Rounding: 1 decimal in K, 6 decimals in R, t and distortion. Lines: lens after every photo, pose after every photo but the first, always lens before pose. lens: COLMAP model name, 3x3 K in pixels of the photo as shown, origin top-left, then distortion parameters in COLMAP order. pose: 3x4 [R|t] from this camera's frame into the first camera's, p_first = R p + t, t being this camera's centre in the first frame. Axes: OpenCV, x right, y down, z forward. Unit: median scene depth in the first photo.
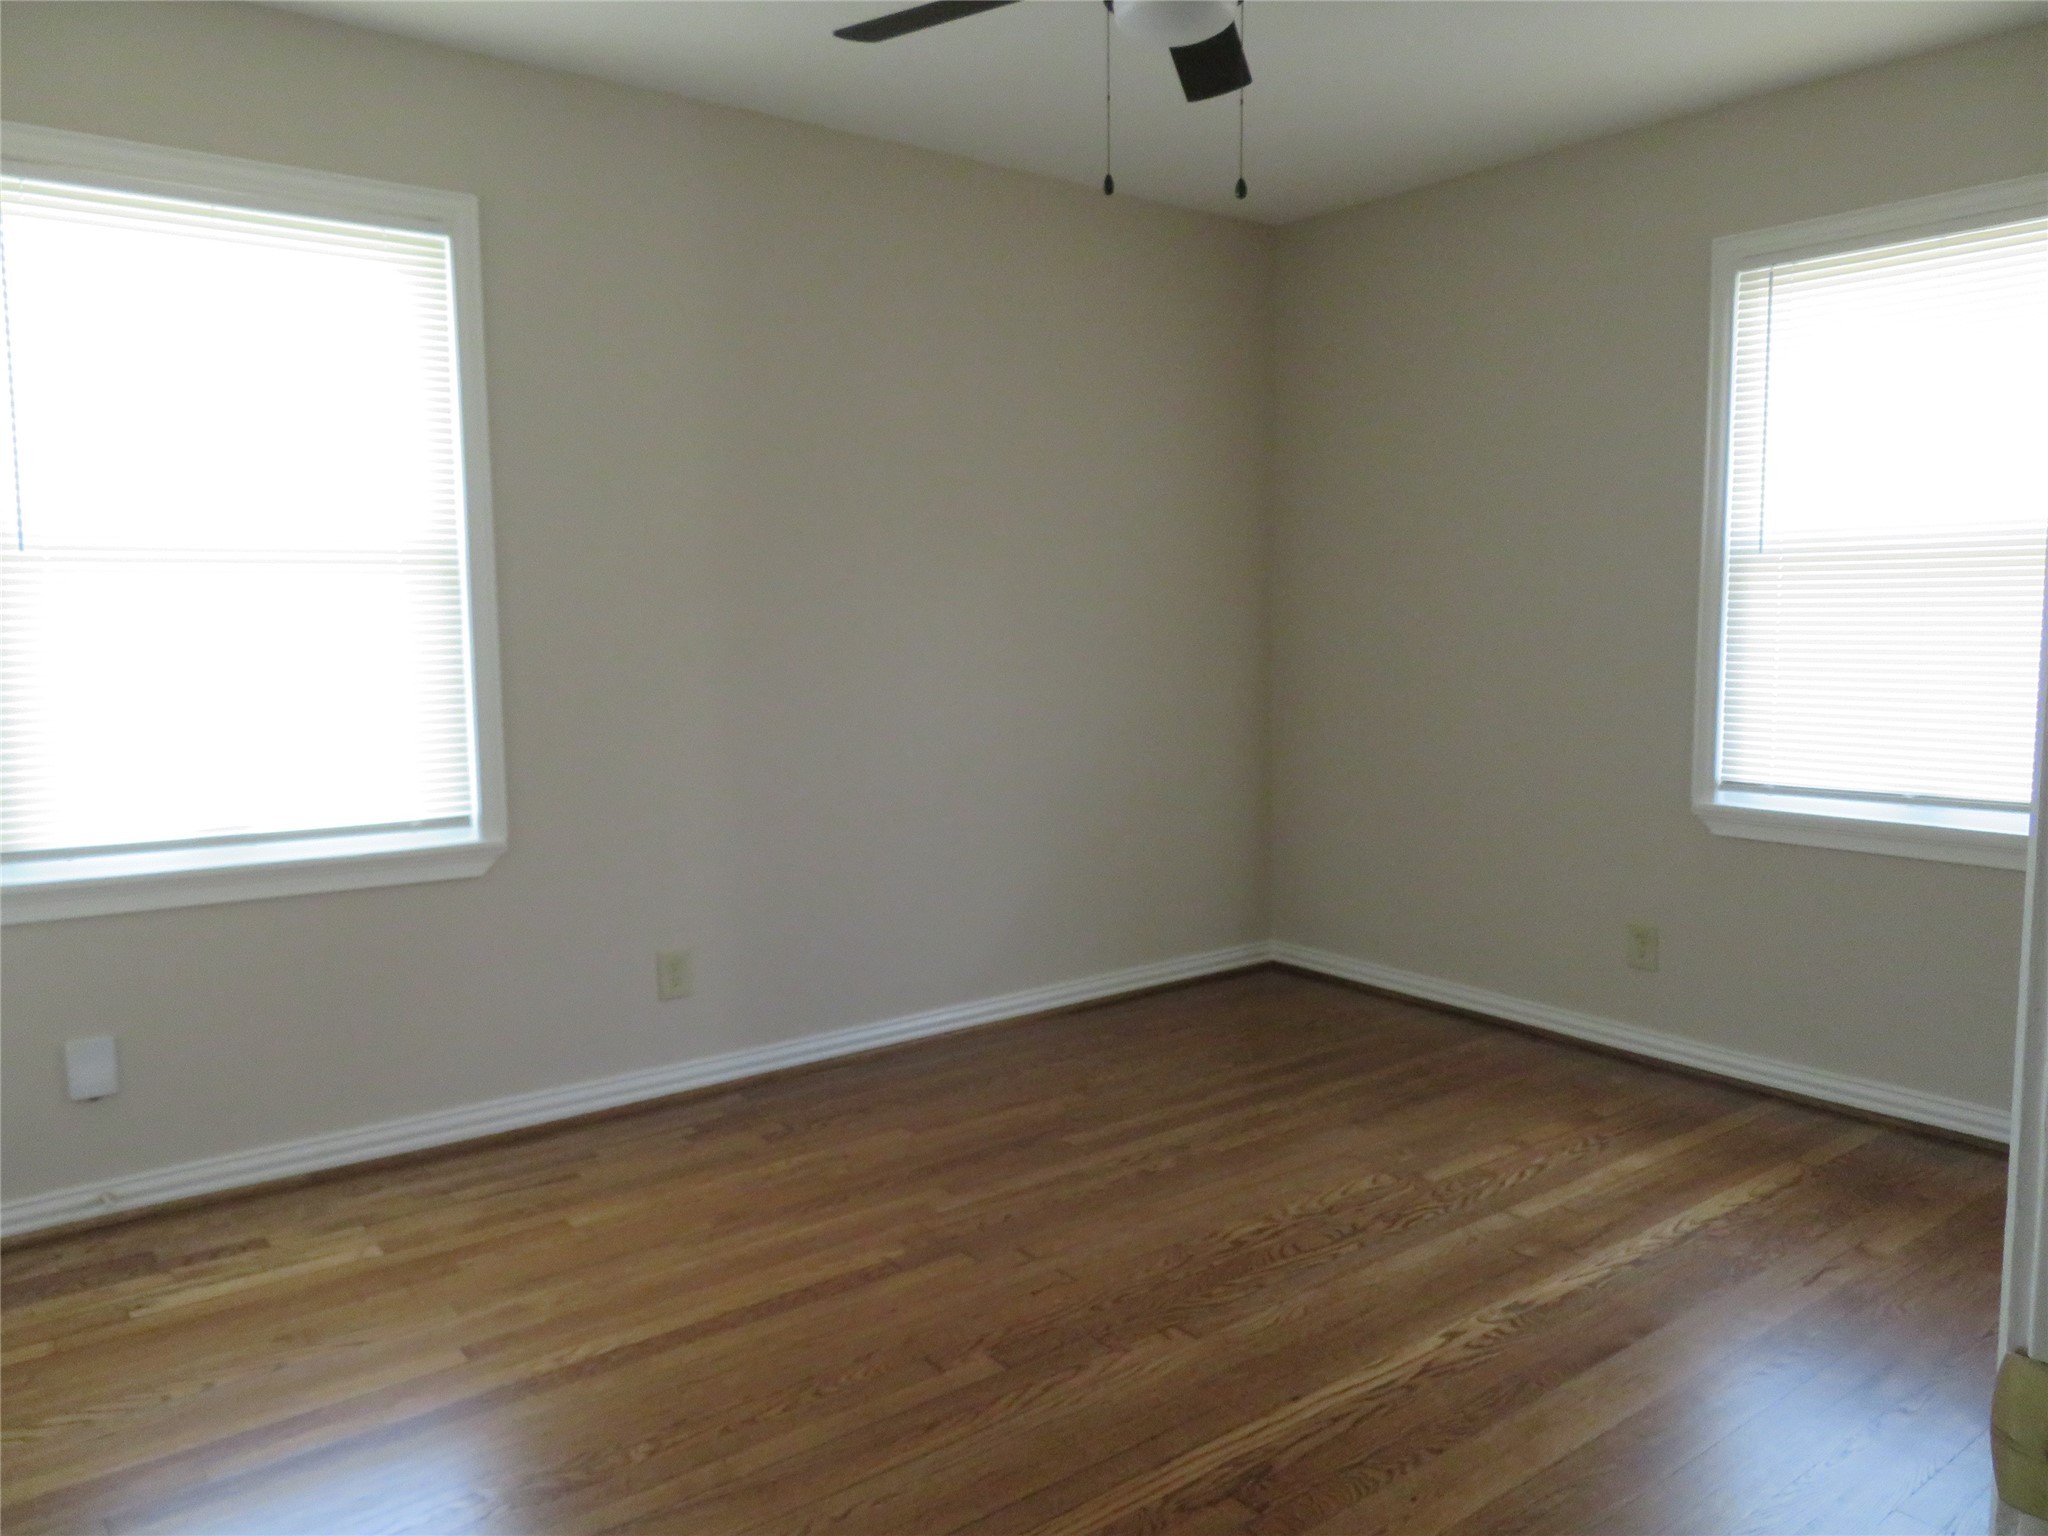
lens RADIAL K [[1493.5, 0, 1029.5], [0, 1493.5, 765.8], [0, 0, 1]] dist [0.001797, 0.001144]
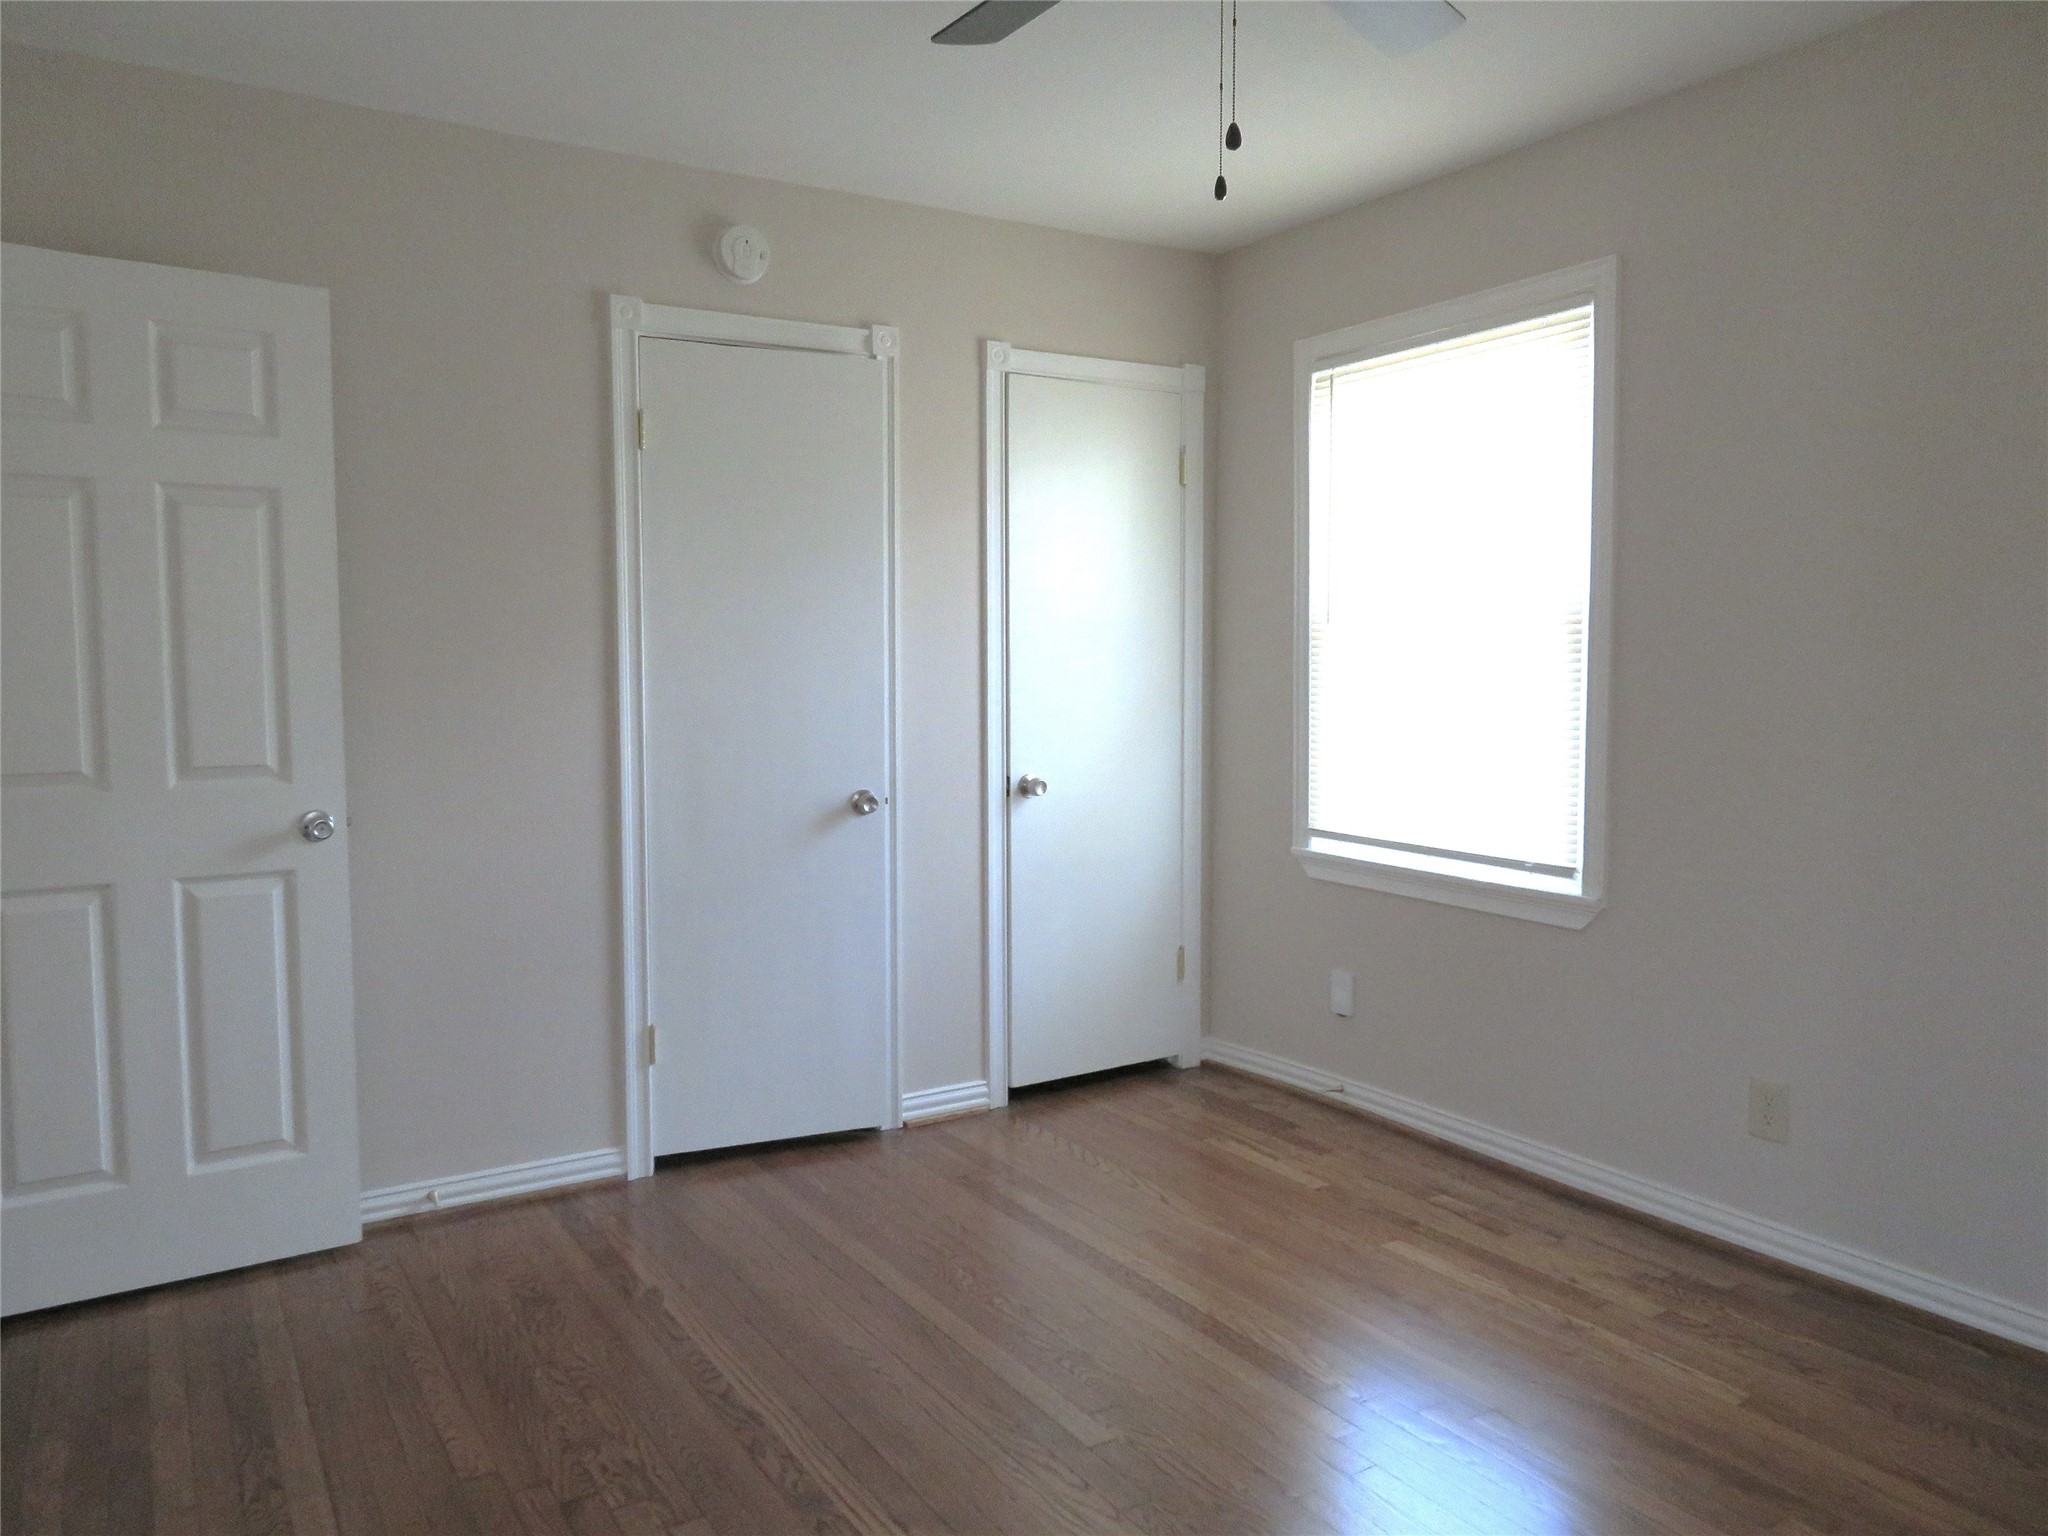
lens RADIAL K [[1493.5, 0, 1029.5], [0, 1493.5, 765.8], [0, 0, 1]] dist [0.001797, 0.001144]
pose [[-0.113805, 0.079302, -0.990333, 0.695363], [-0.096445, 0.991219, 0.090456, -0.095452], [0.988811, 0.105807, -0.105158, 0.759328]]
